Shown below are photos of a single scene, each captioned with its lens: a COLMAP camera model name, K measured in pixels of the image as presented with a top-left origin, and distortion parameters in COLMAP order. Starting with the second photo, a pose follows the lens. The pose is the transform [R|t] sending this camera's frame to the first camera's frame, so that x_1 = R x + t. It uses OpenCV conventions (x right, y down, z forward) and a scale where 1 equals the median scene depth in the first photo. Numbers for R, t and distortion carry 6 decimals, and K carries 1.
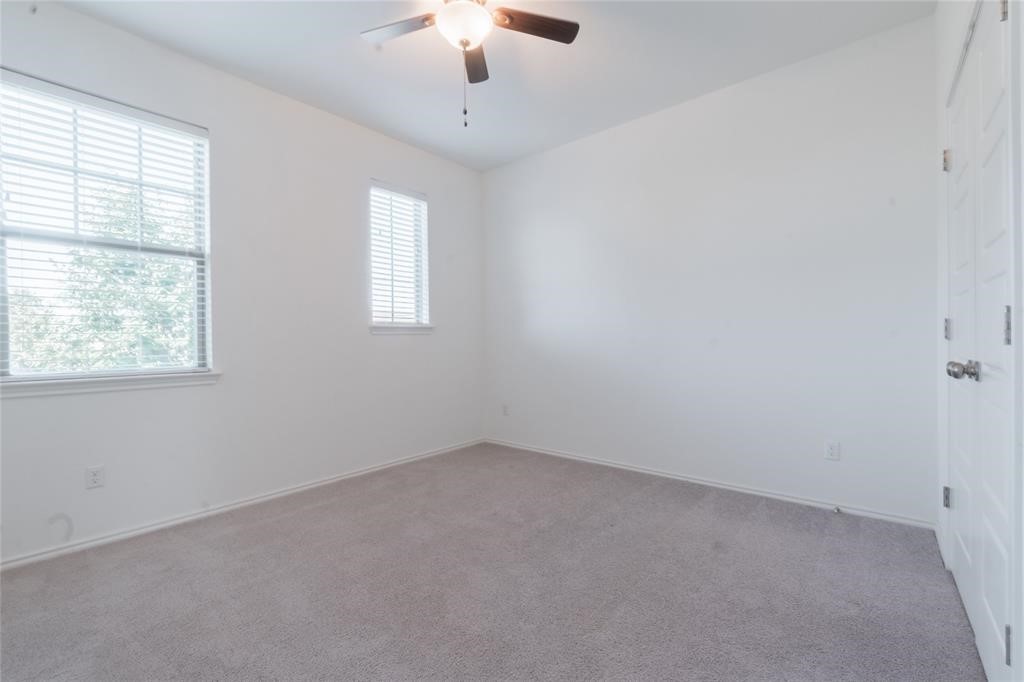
lens RADIAL K [[432.2, 0, 520.2], [0, 432.2, 341.8], [0, 0, 1]] dist [-0.014402, -0.000324]
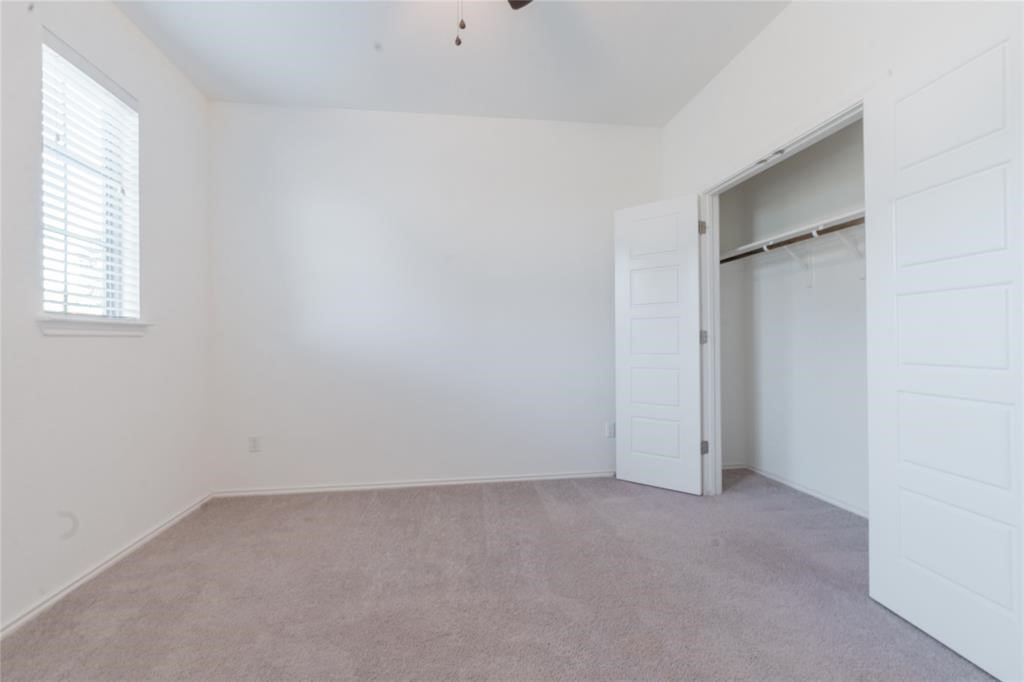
lens RADIAL K [[432.2, 0, 511.6], [0, 432.2, 339.0], [0, 0, 1]] dist [-0.014402, -0.000324]
pose [[0.676164, 0.007164, 0.736717, -0.310480], [0.008970, 0.999799, -0.017955, 0.001713], [-0.736697, 0.018749, 0.675963, 0.242742]]
